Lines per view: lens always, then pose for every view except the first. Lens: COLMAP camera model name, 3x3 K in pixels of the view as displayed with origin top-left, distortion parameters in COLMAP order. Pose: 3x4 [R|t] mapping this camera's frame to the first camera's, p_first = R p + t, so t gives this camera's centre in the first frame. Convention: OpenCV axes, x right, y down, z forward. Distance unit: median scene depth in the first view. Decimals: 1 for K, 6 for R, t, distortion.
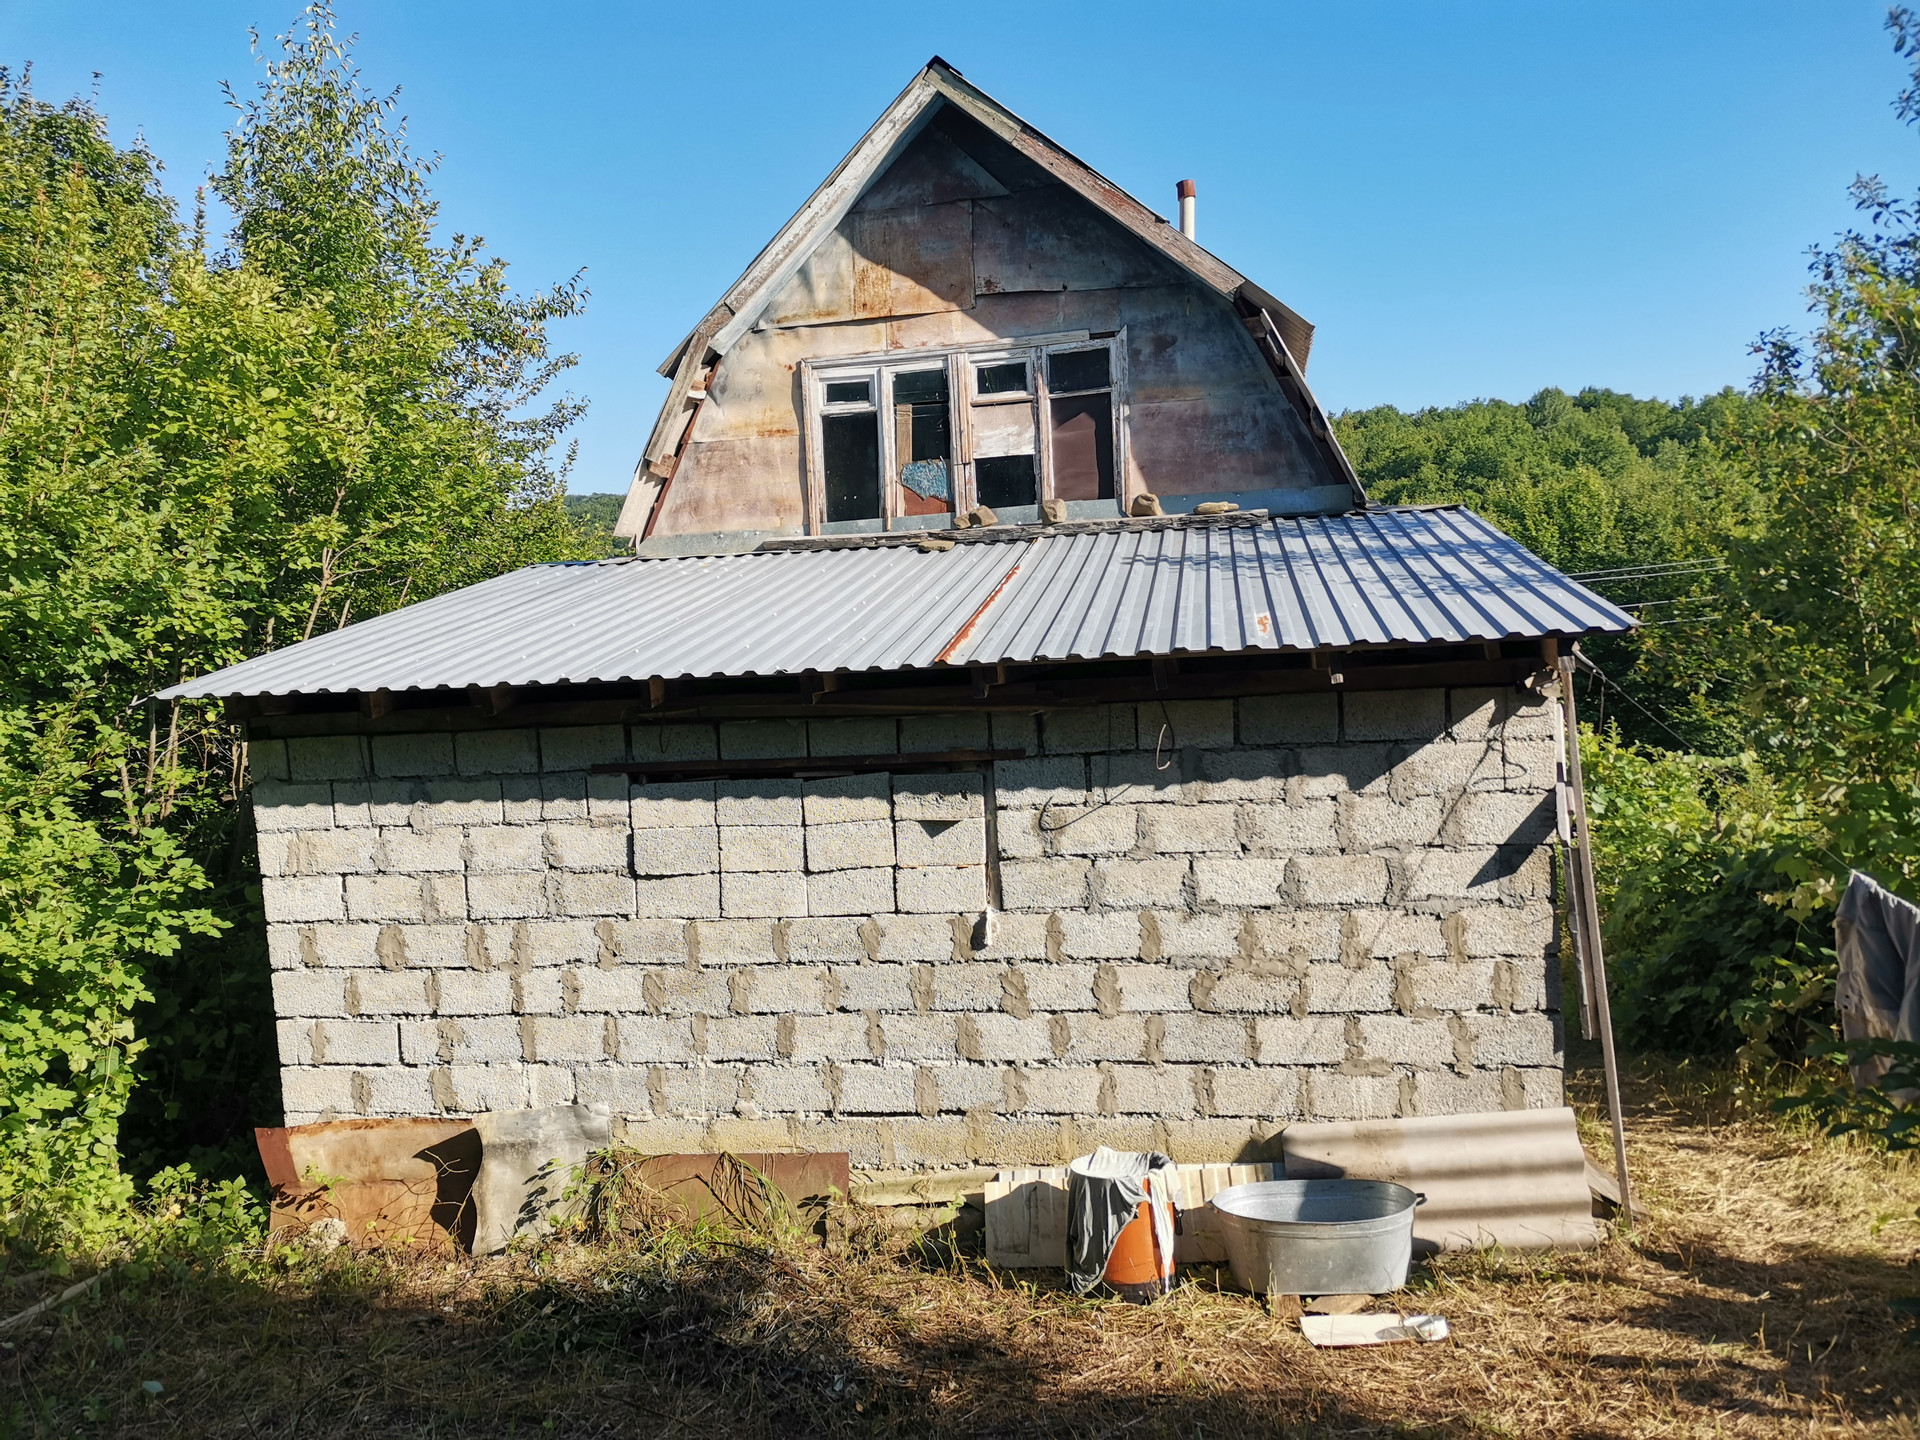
lens RADIAL K [[1446.9, 0, 956.7], [0, 1446.9, 724.0], [0, 0, 1]] dist [0.074863, -0.082597]
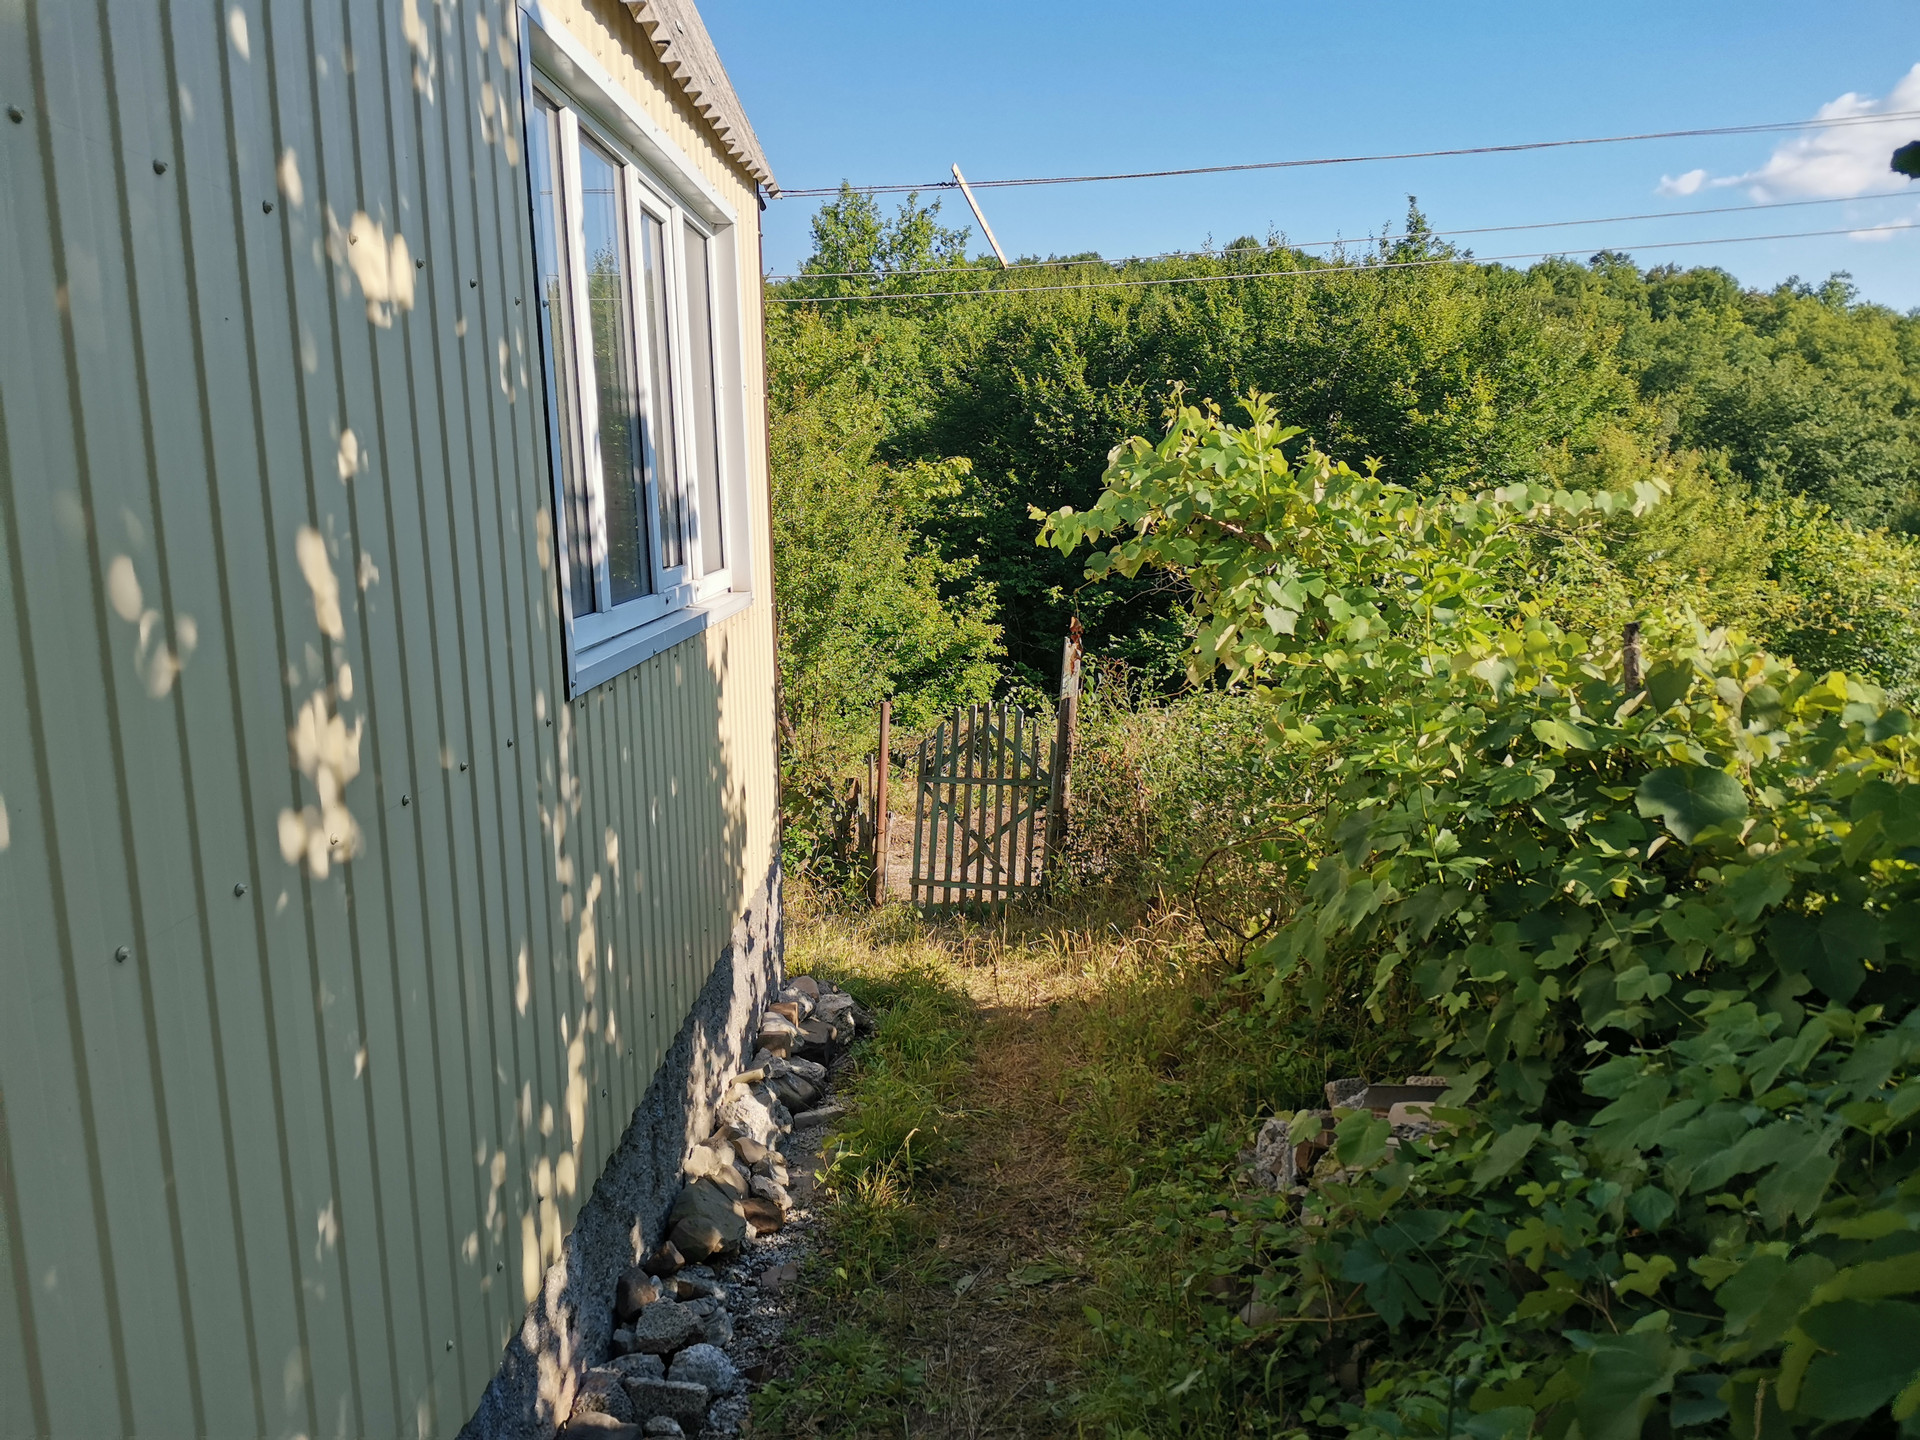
lens RADIAL K [[1446.9, 0, 963.3], [0, 1446.9, 729.8], [0, 0, 1]] dist [0.074863, -0.082597]
pose [[0.979213, 0.002027, 0.202823, 0.286074], [-0.023395, 0.994405, 0.103015, 0.049001], [-0.201479, -0.105618, 0.973782, 0.657037]]
